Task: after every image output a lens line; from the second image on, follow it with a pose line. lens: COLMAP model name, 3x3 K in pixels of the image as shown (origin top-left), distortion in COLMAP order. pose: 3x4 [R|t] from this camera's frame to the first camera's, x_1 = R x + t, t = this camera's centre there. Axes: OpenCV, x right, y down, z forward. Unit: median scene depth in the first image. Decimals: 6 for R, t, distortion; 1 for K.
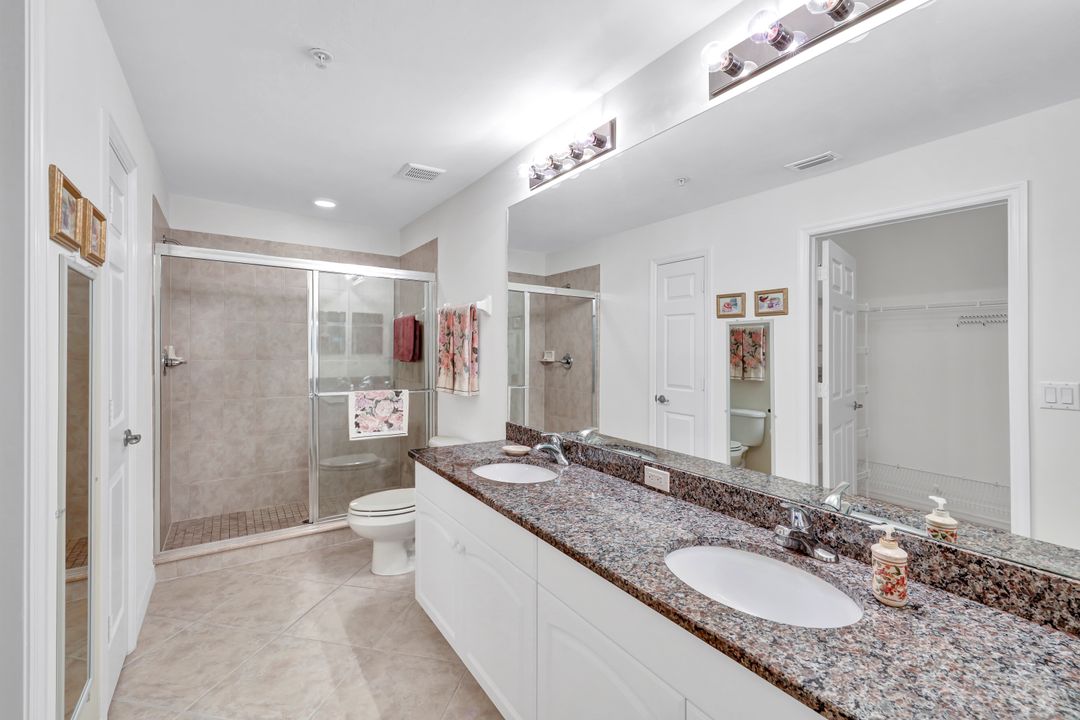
lens RADIAL K [[440.4, 0, 537.1], [0, 440.4, 348.3], [0, 0, 1]] dist [-0.000371, 0.000025]
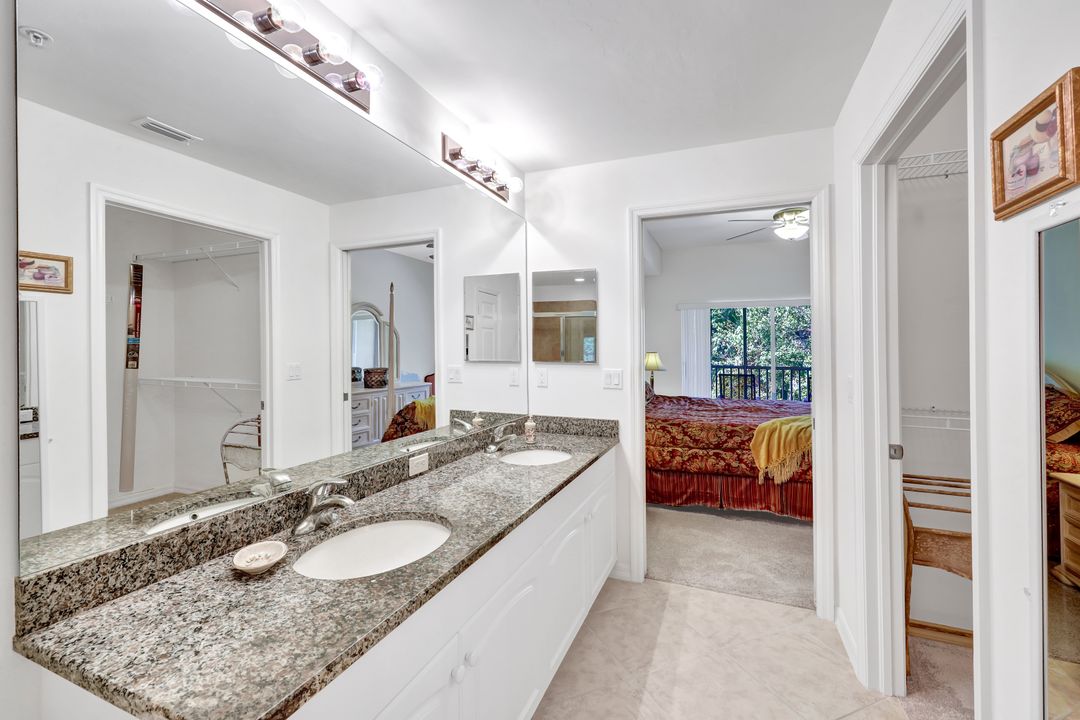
lens RADIAL K [[440.4, 0, 537.1], [0, 440.4, 348.3], [0, 0, 1]] dist [-0.000371, 0.000025]
pose [[-0.518632, -0.023720, 0.854668, -0.829712], [-0.016376, 0.999707, 0.017808, -0.023178], [-0.854841, -0.004760, -0.518869, 1.325344]]
